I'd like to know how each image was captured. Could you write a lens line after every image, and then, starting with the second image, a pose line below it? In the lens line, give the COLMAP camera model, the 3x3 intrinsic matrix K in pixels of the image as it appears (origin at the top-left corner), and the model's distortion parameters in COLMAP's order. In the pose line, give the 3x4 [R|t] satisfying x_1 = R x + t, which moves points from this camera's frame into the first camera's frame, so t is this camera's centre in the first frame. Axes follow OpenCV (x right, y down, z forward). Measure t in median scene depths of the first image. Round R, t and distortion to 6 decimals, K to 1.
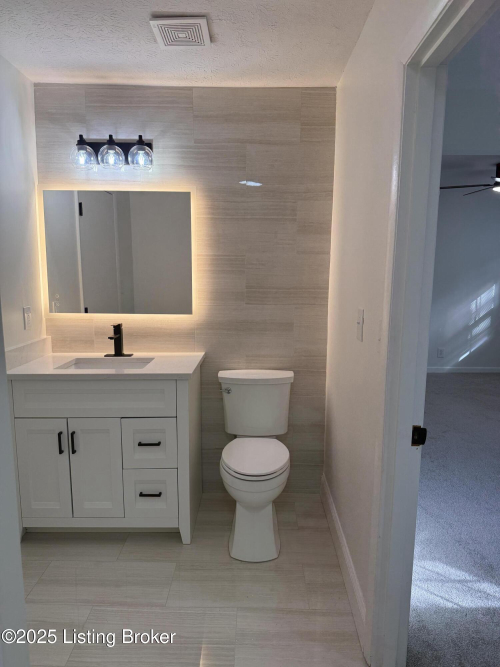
lens RADIAL K [[465.0, 0, 249.9], [0, 465.0, 337.7], [0, 0, 1]] dist [0.080907, -0.114522]
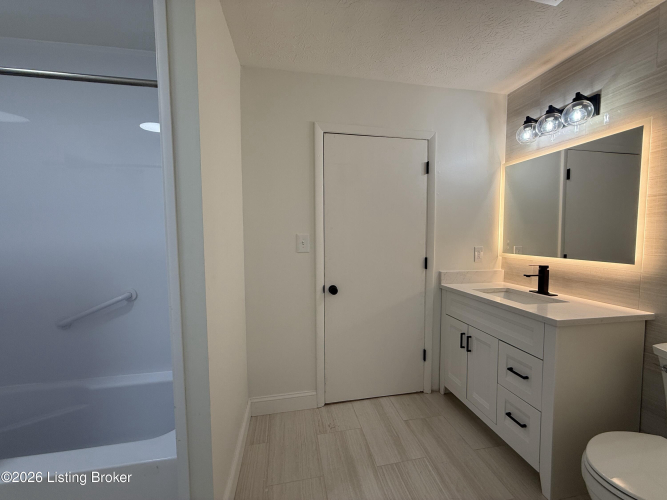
lens RADIAL K [[266.1, 0, 333.5], [0, 266.1, 250.0], [0, 0, 1]] dist [-0.000798, -0.000218]
pose [[0.201217, 0.054143, -0.978049, 0.255963], [-0.142972, 0.989402, 0.025357, -0.010144], [0.969057, 0.134731, 0.206826, 0.368464]]
